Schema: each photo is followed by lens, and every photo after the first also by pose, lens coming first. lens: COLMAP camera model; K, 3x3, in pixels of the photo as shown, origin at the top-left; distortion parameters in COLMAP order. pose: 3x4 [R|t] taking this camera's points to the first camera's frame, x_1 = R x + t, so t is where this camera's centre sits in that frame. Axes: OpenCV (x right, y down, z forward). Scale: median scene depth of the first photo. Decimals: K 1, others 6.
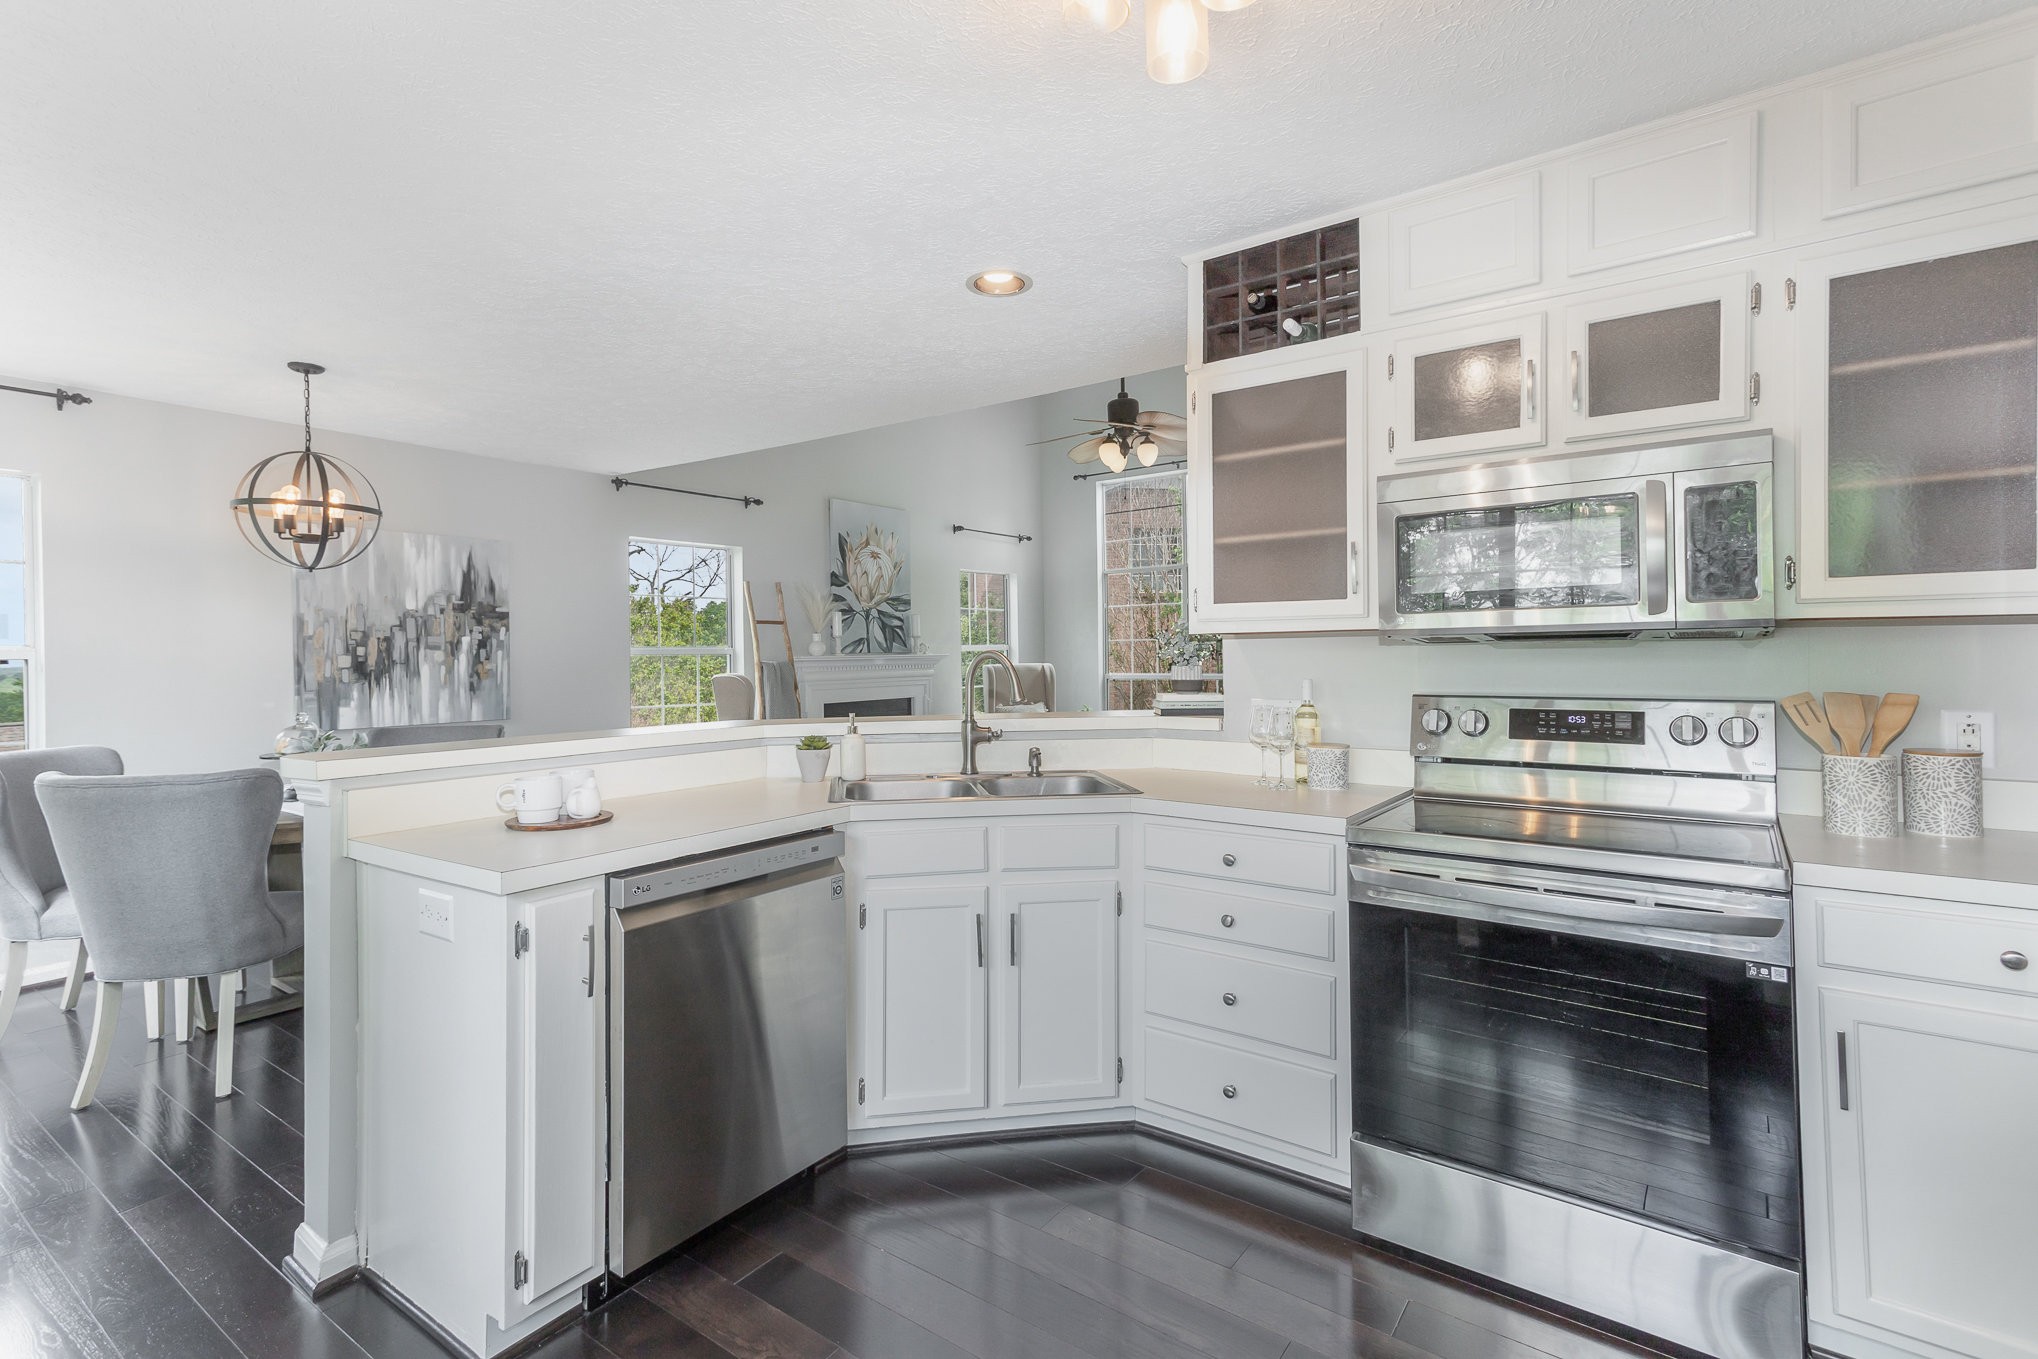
lens RADIAL K [[959.3, 0, 1026.3], [0, 959.3, 655.2], [0, 0, 1]] dist [0.001383, 0.000754]
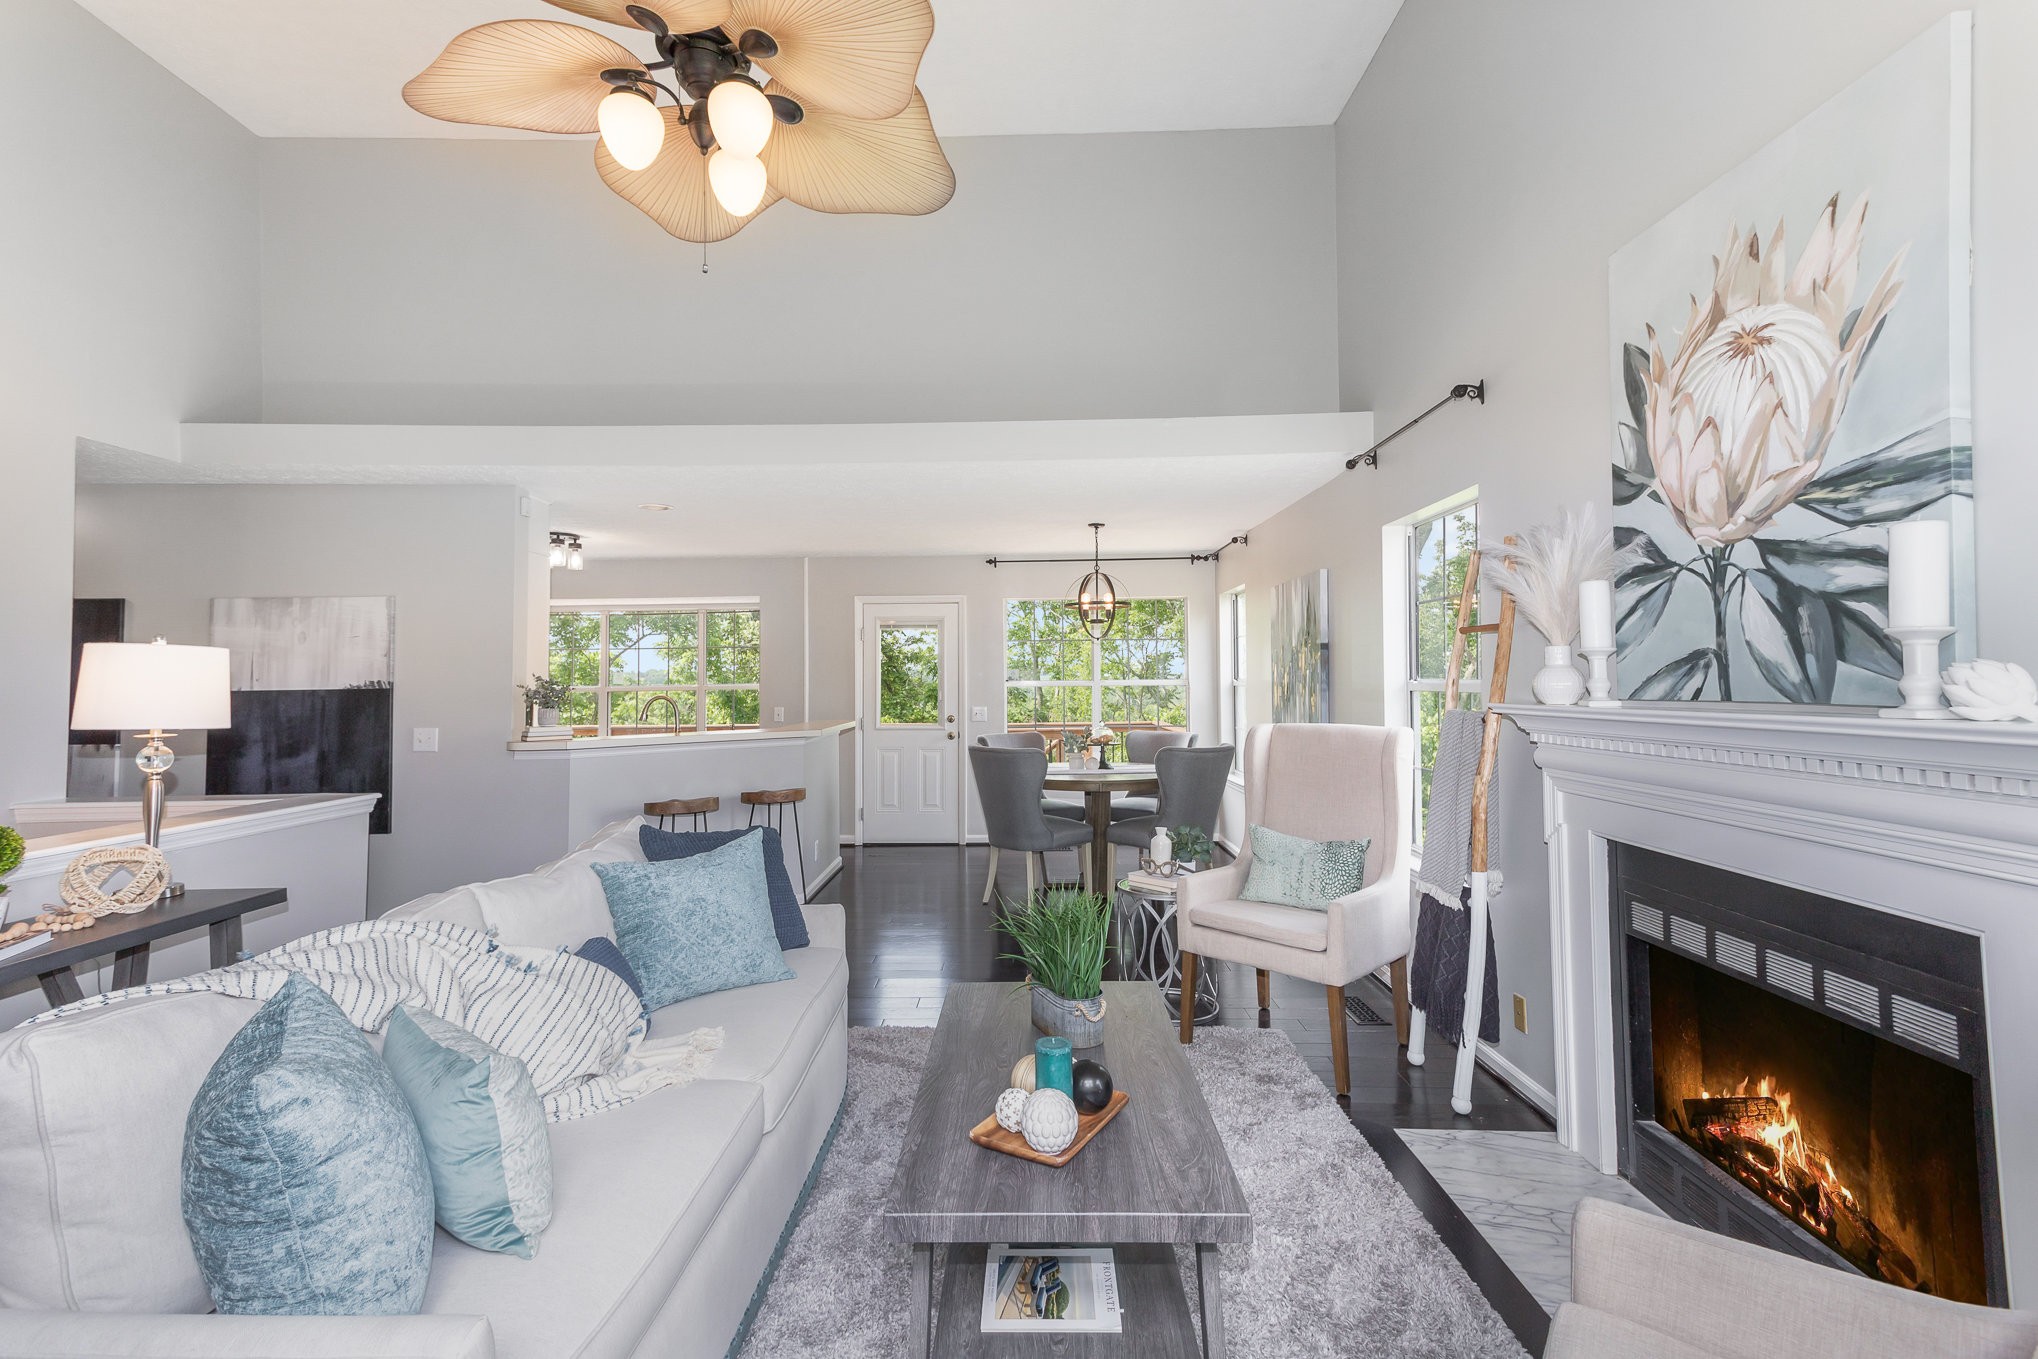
lens RADIAL K [[948.4, 0, 1009.1], [0, 948.4, 656.7], [0, 0, 1]] dist [0.024387, 0.001447]
pose [[-0.827232, 0.002936, -0.561852, 0.253872], [0.015385, 0.999730, -0.017427, -0.020643], [0.561649, -0.023060, -0.827054, 1.664563]]
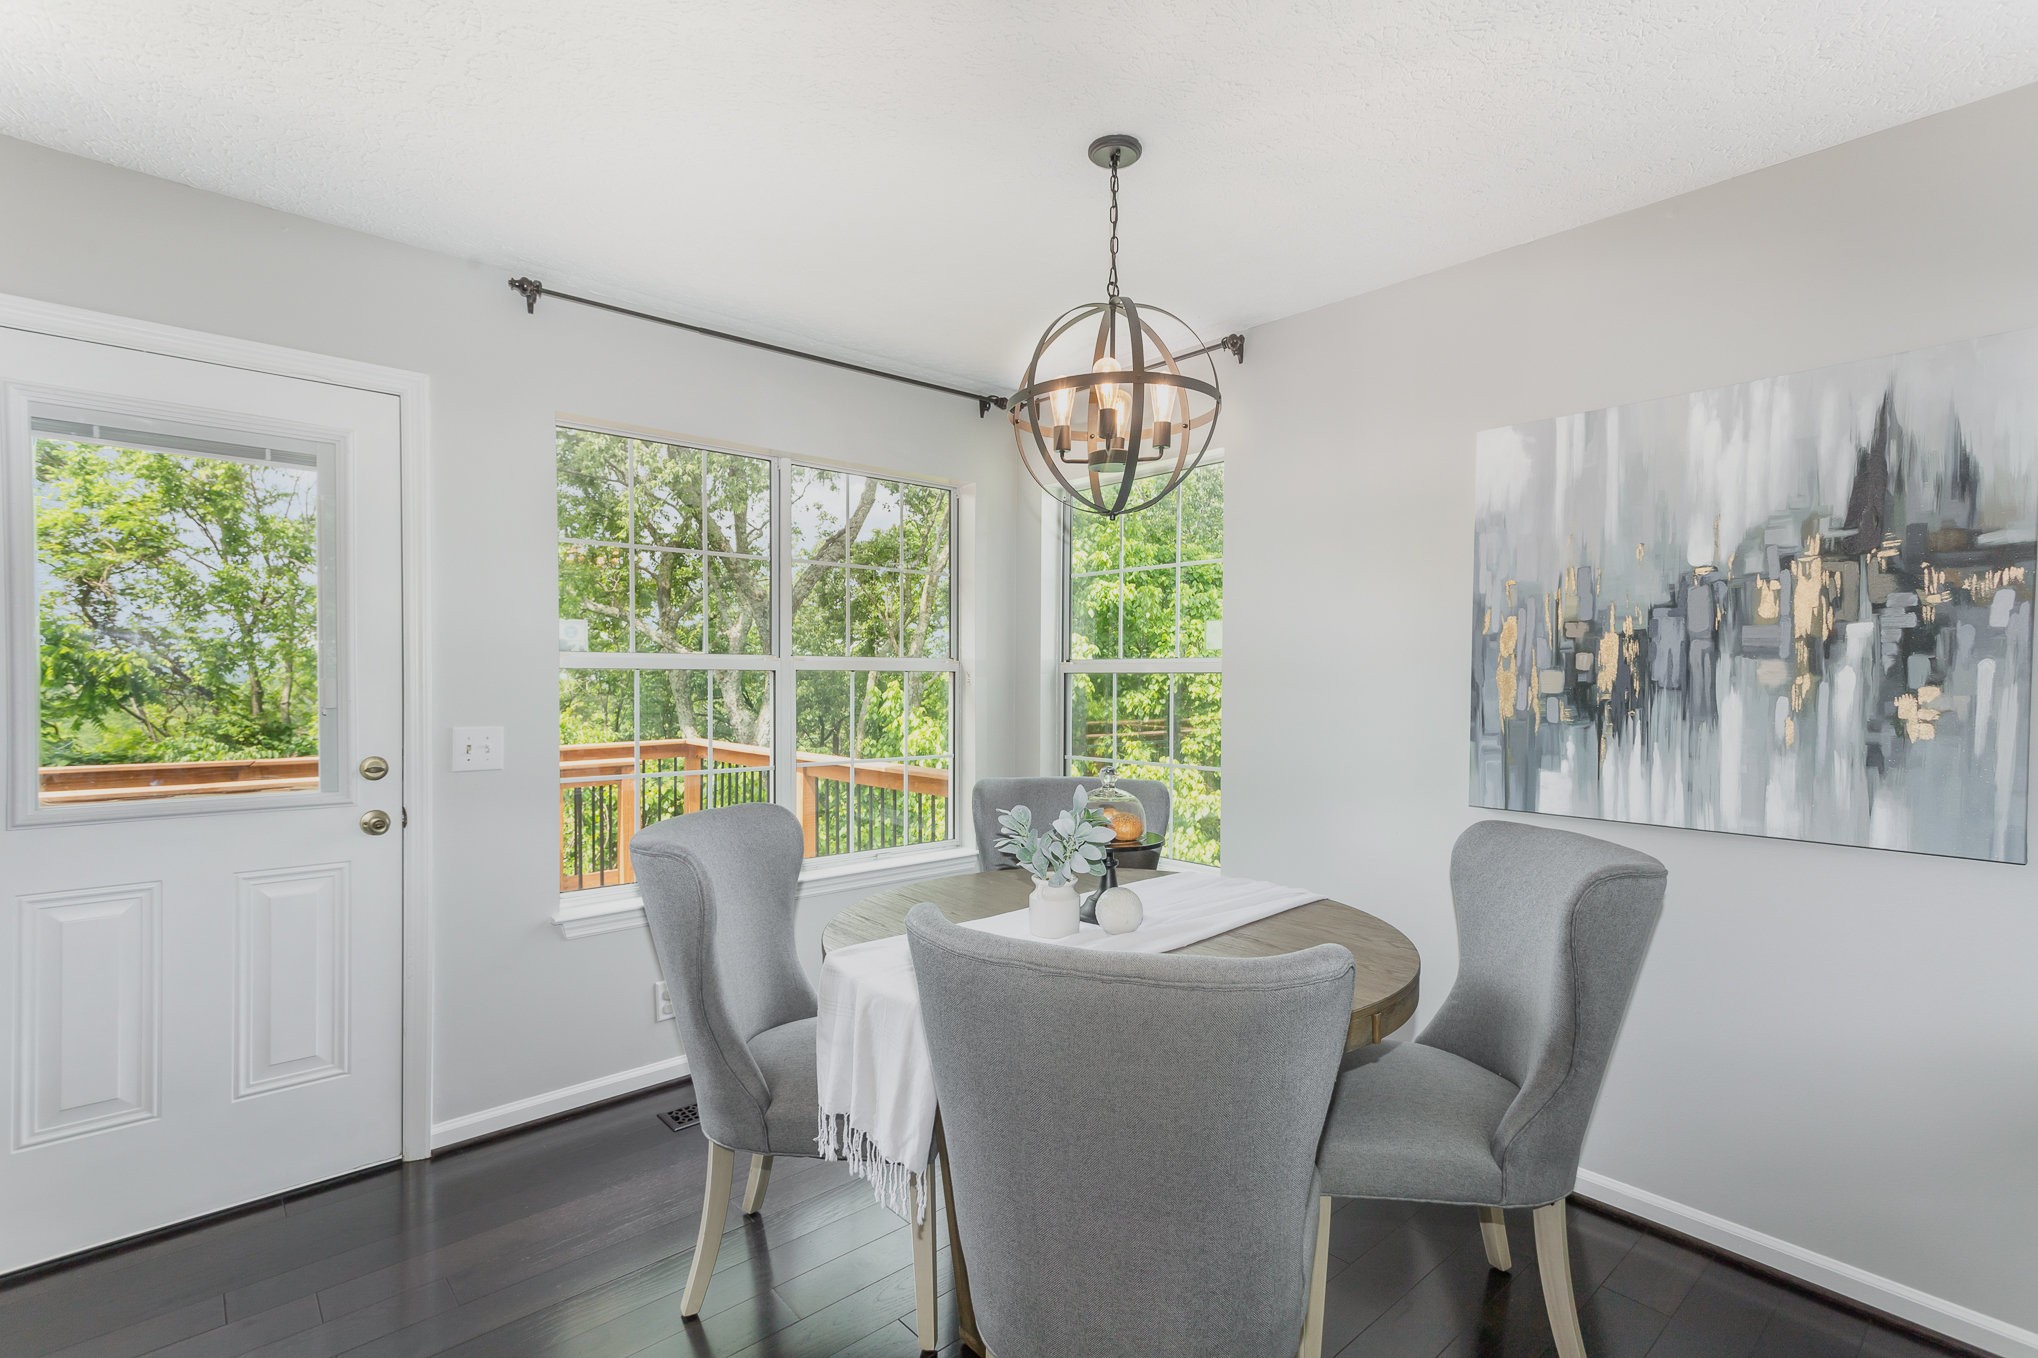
lens RADIAL K [[948.4, 0, 1019.2], [0, 948.4, 693.5], [0, 0, 1]] dist [0.024387, 0.001447]
pose [[-0.225304, 0.029977, -0.973827, -0.135963], [-0.003769, 0.999492, 0.031639, -0.002067], [0.974281, 0.010799, -0.225076, 0.761789]]
